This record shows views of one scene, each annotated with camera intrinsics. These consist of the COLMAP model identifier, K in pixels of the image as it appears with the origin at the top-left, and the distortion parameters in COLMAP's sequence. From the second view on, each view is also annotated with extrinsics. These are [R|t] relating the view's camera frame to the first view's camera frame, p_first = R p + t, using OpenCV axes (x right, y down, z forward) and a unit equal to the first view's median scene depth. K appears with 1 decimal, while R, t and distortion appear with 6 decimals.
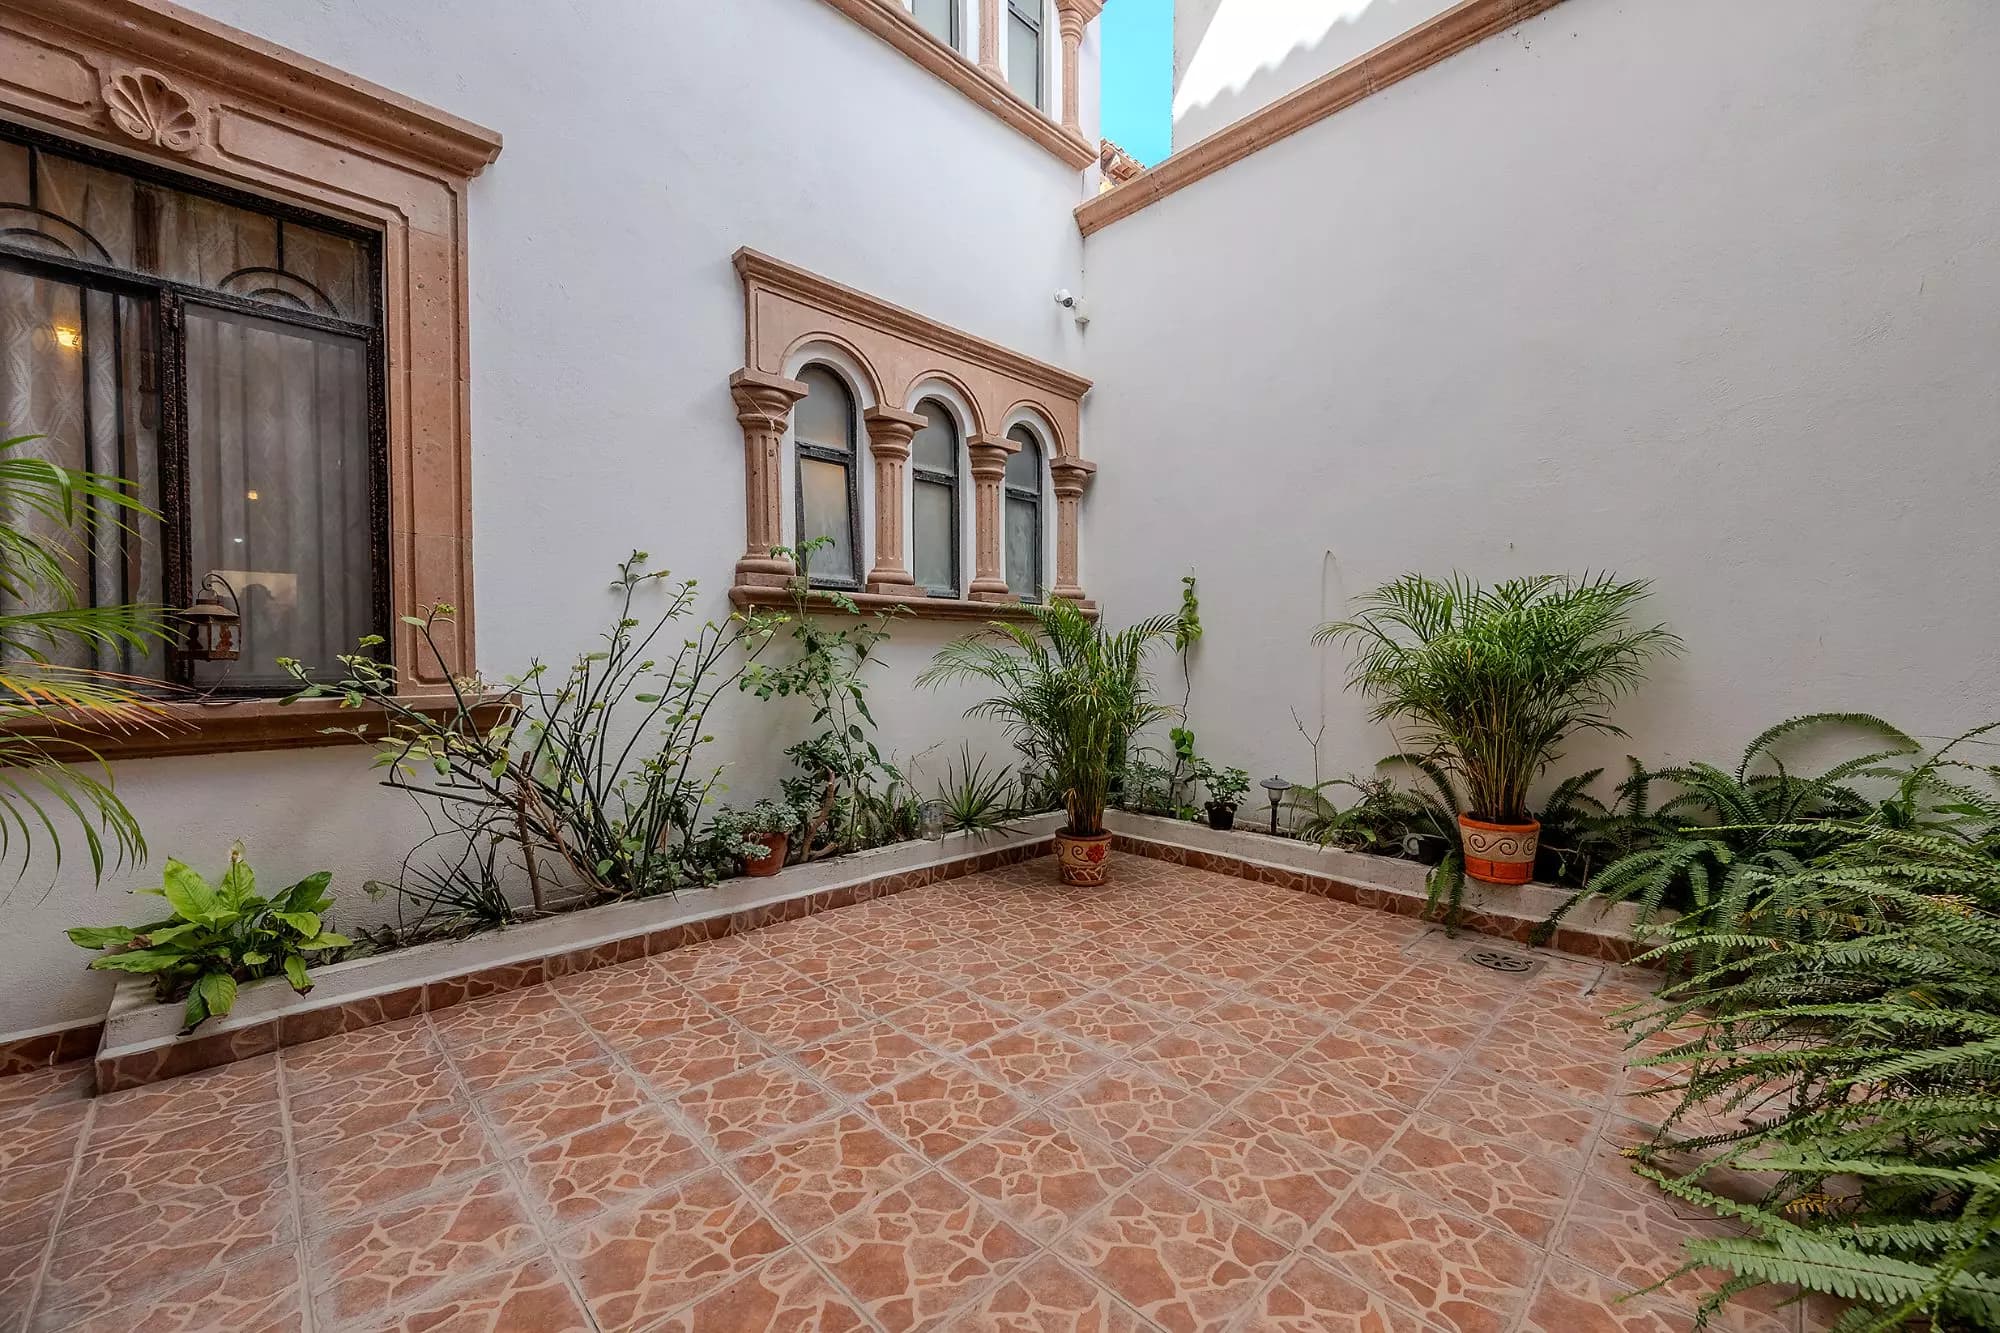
lens RADIAL K [[787.7, 0, 1000.0], [0, 787.7, 666.5], [0, 0, 1]] dist [-0.000104, -0.000105]
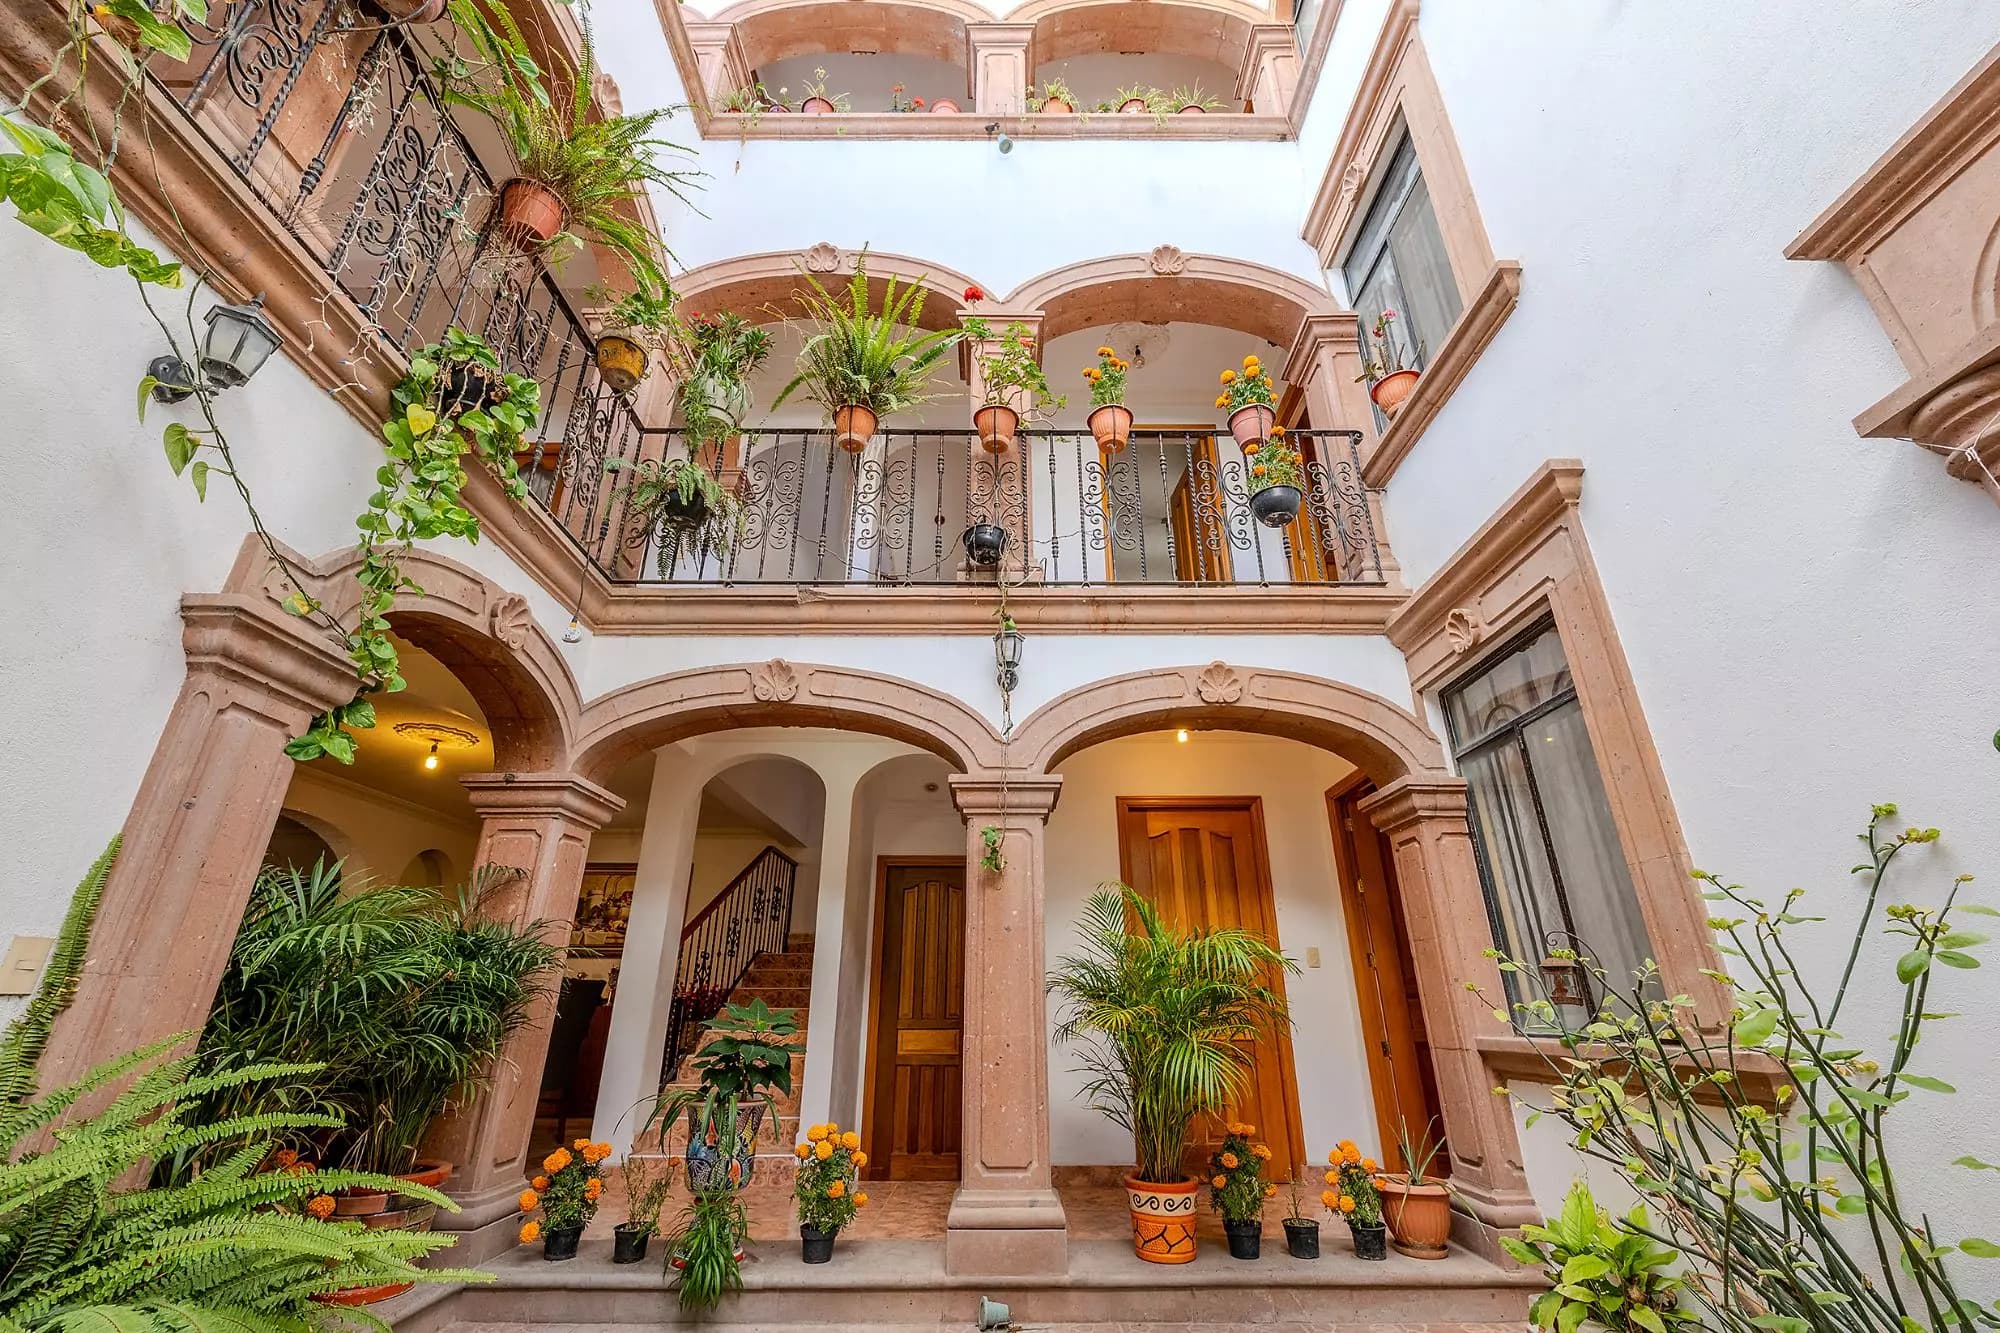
lens RADIAL K [[787.7, 0, 1000.0], [0, 787.7, 666.5], [0, 0, 1]] dist [-0.000104, -0.000105]
pose [[-0.700186, -0.282873, -0.655533, 0.514621], [-0.009153, 0.921644, -0.387928, -0.007567], [0.713902, -0.265622, -0.647911, 1.142998]]
